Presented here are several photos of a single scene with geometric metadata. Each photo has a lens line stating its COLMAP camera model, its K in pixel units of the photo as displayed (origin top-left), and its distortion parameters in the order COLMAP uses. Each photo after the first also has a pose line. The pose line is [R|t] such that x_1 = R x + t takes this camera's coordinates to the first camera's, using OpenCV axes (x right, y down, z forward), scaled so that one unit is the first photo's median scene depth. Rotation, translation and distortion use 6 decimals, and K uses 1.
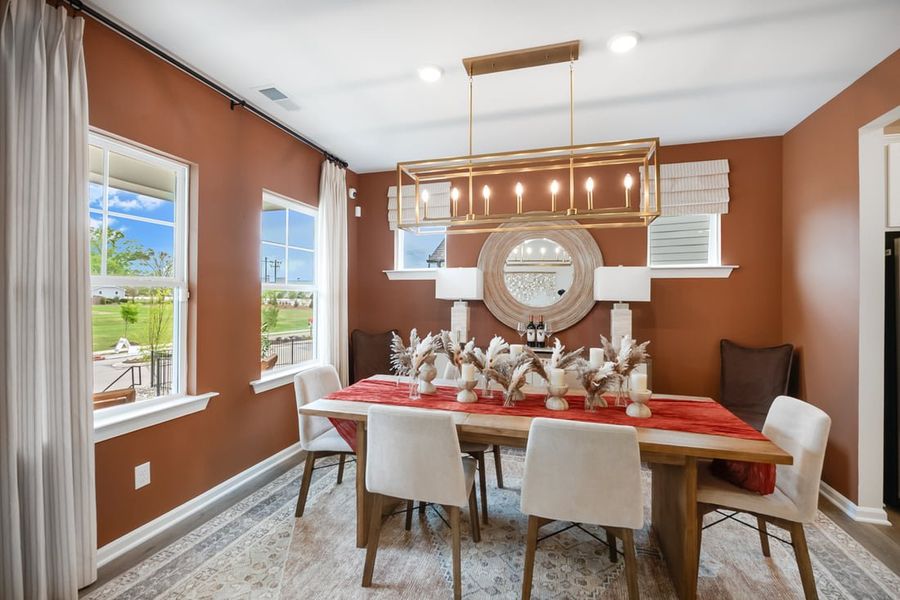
lens RADIAL K [[389.3, 0, 451.5], [0, 389.3, 297.9], [0, 0, 1]] dist [0.002679, -0.000038]
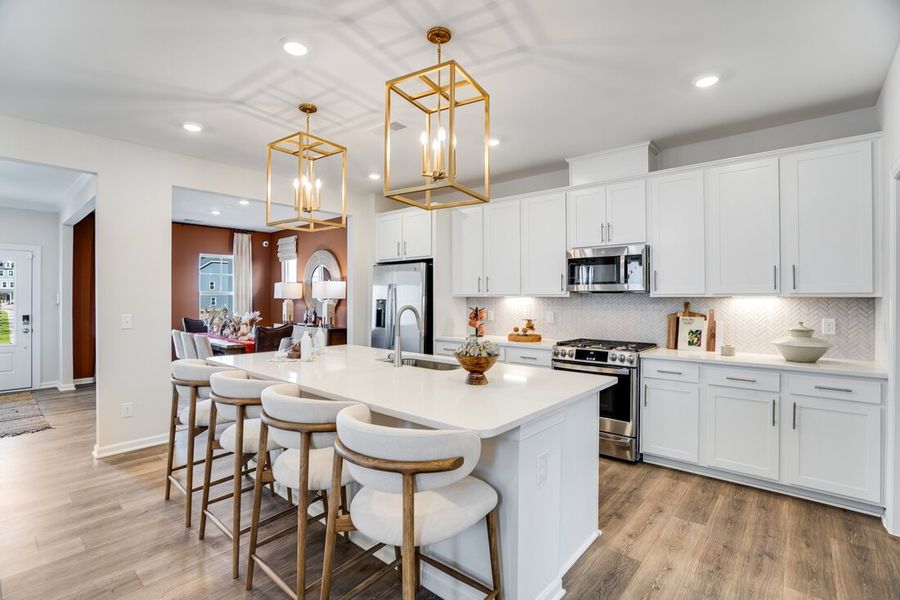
lens RADIAL K [[424.2, 0, 450.0], [0, 424.2, 300.0], [0, 0, 1]] dist [-0.058115, 0.026523]
pose [[0.906455, -0.000479, -0.422302, 1.833771], [0.002315, 0.999990, 0.003837, 0.006261], [0.422296, -0.004456, 0.906447, -0.621209]]
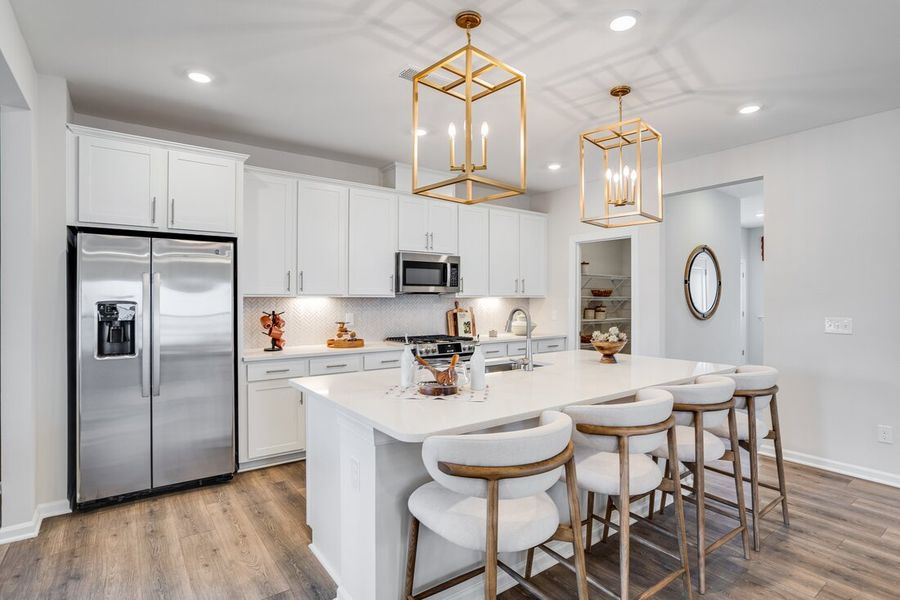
lens RADIAL K [[451.9, 0, 450.0], [0, 451.9, 300.0], [0, 0, 1]] dist [-0.044067, 0.000404]
pose [[0.615762, -0.004840, 0.787918, 0.636995], [-0.000791, 0.999977, 0.006760, 0.001559], [-0.787932, -0.004786, 0.615743, -0.311534]]
